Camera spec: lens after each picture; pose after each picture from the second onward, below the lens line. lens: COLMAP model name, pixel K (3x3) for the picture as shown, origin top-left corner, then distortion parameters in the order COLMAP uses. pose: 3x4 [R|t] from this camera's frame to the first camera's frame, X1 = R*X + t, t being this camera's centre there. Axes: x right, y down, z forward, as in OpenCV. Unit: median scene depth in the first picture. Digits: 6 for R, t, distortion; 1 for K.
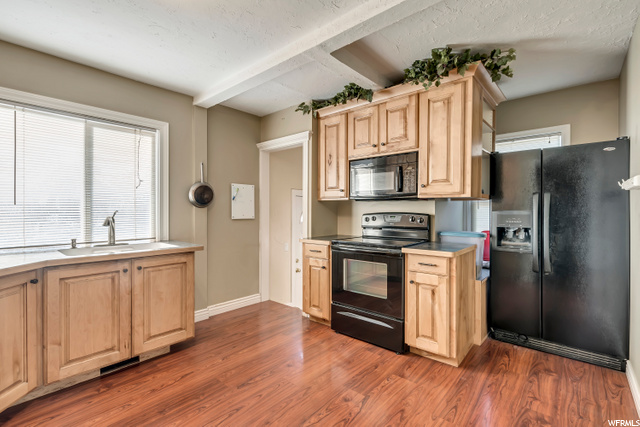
lens RADIAL K [[294.3, 0, 321.3], [0, 294.3, 212.3], [0, 0, 1]] dist [-0.004924, 0.002305]
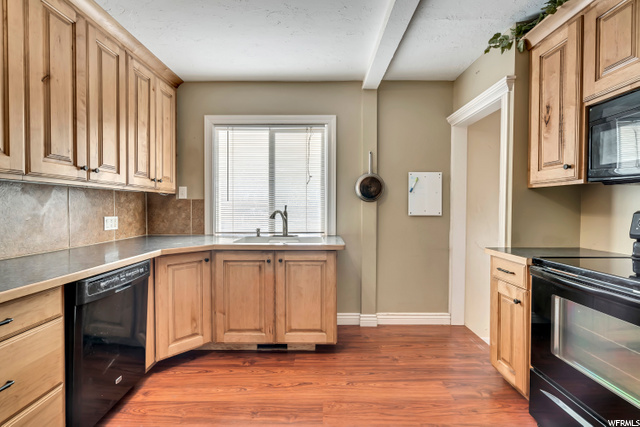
lens RADIAL K [[294.3, 0, 319.6], [0, 294.3, 212.5], [0, 0, 1]] dist [-0.004924, 0.002305]
pose [[0.653178, 0.015757, -0.757040, 0.189253], [-0.003549, 0.999836, 0.017748, 0.001441], [0.757196, -0.008906, 0.653127, 0.321883]]
